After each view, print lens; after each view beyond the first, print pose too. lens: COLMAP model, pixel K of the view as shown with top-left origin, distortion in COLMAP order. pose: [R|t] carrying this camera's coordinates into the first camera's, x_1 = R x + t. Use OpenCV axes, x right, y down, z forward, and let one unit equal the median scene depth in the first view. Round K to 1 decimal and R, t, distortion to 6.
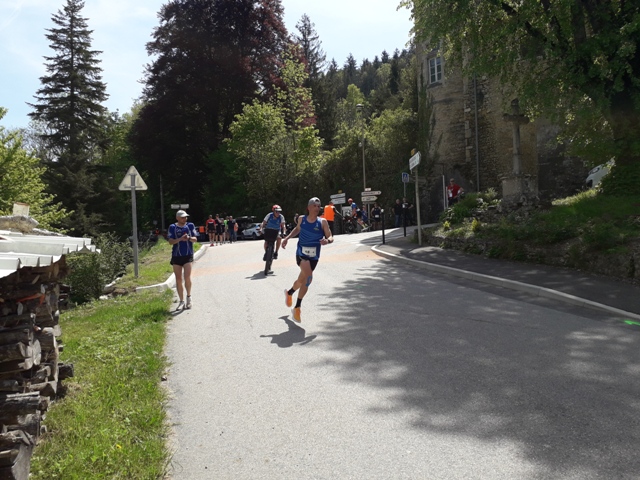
lens RADIAL K [[512.0, 0, 325.6], [0, 512.0, 239.4], [0, 0, 1]] dist [0.029155, -0.062797]
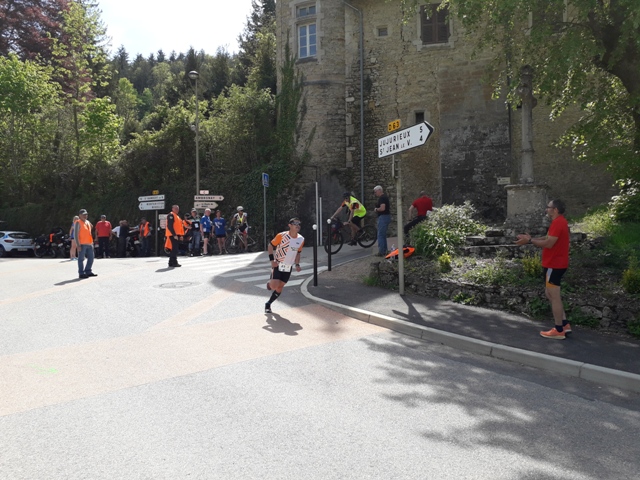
lens RADIAL K [[512.0, 0, 330.5], [0, 512.0, 235.6], [0, 0, 1]] dist [0.029155, -0.062797]
pose [[0.894852, 0.044528, 0.444136, -0.064981], [-0.029636, 0.998743, -0.040421, -0.012622], [-0.445377, 0.023008, 0.895047, 0.261067]]
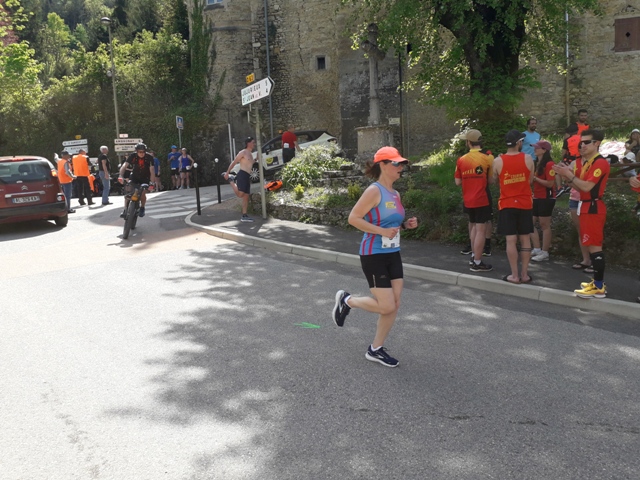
lens RADIAL K [[512.0, 0, 328.3], [0, 512.0, 234.2], [0, 0, 1]] dist [0.029155, -0.062797]
pose [[0.855827, -0.036582, 0.515967, -0.047471], [-0.000633, 0.997421, 0.071767, -0.007354], [-0.517261, -0.061747, 0.853597, 0.176057]]
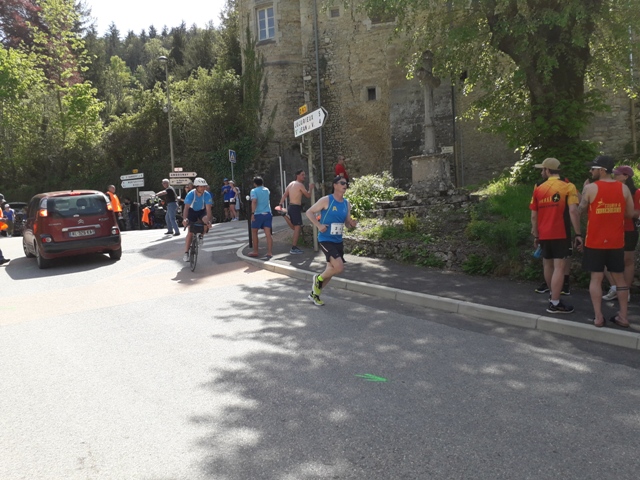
lens RADIAL K [[512.0, 0, 328.1], [0, 512.0, 232.8], [0, 0, 1]] dist [0.029155, -0.062797]
pose [[0.900216, -0.008696, 0.435356, -0.044162], [0.004639, 0.999935, 0.010382, -0.008681], [-0.435418, -0.007327, 0.900198, 0.189947]]
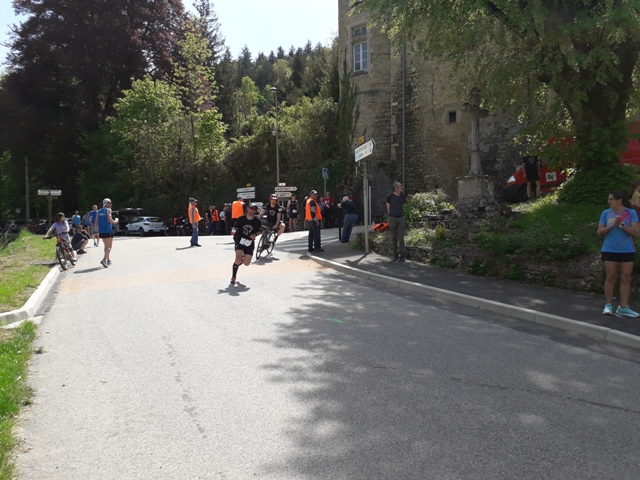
lens RADIAL K [[512.0, 0, 329.4], [0, 512.0, 236.5], [0, 0, 1]] dist [0.029155, -0.062797]
pose [[0.973919, 0.031635, 0.224681, -0.029683], [-0.031489, 0.999495, -0.004234, -0.004652], [-0.224702, -0.002951, 0.974423, 0.100892]]
